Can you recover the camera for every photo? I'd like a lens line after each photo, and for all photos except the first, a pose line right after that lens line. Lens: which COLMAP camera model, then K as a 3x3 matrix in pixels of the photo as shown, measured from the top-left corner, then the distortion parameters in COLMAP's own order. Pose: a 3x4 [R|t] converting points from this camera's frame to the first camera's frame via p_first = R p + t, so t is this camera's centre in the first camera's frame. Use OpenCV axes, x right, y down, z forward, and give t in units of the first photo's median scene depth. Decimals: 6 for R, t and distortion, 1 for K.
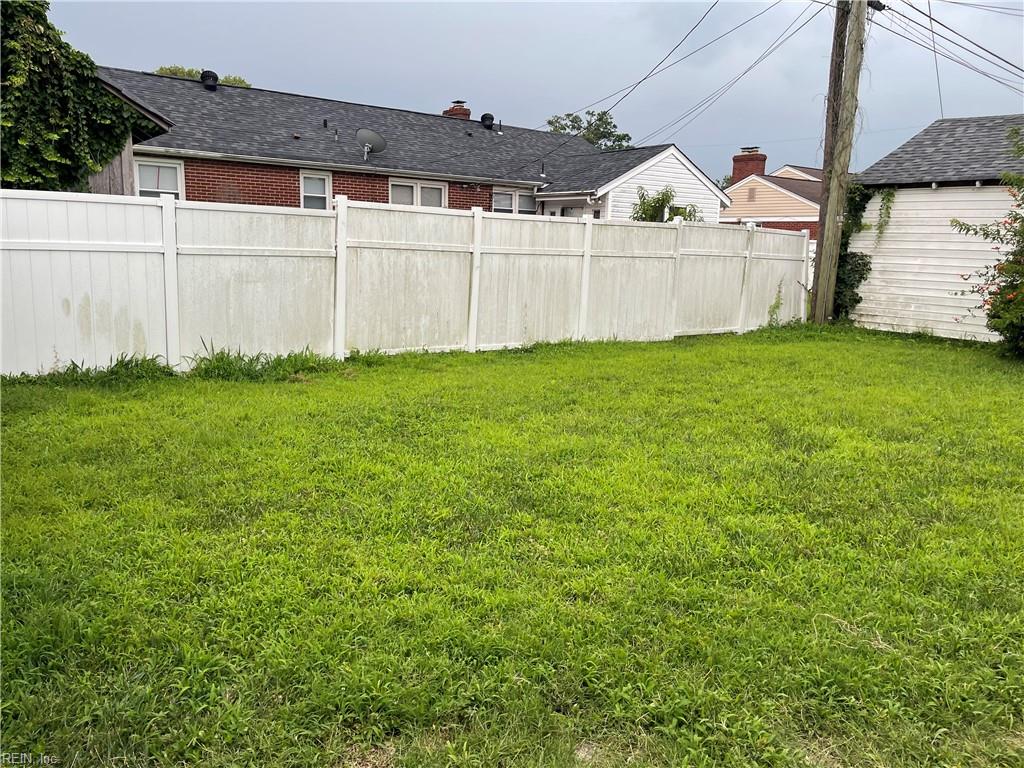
lens RADIAL K [[776.7, 0, 509.1], [0, 776.7, 375.9], [0, 0, 1]] dist [0.063863, -0.086981]
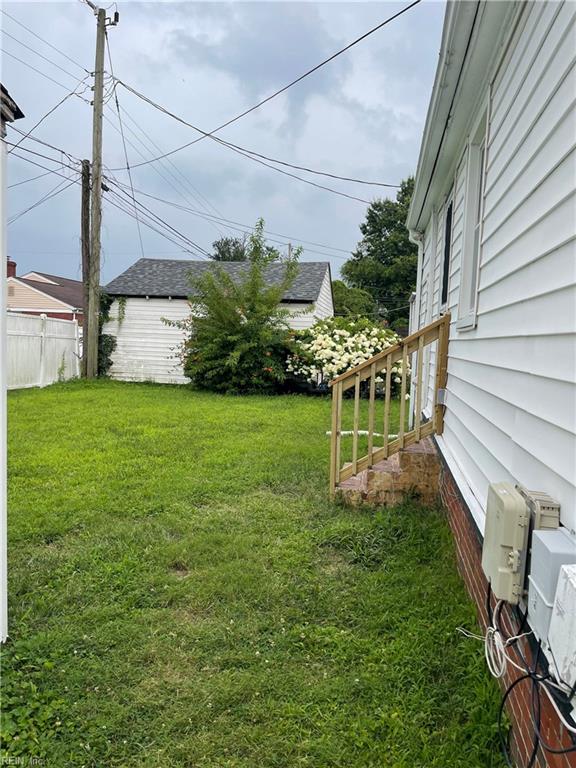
lens RADIAL K [[582.6, 0, 287.8], [0, 582.6, 384.4], [0, 0, 1]] dist [0.063863, -0.086981]
pose [[0.719798, -0.050943, 0.692312, -0.141081], [0.098937, 0.994651, -0.029674, 0.019969], [-0.687097, 0.089855, 0.720988, -0.133610]]
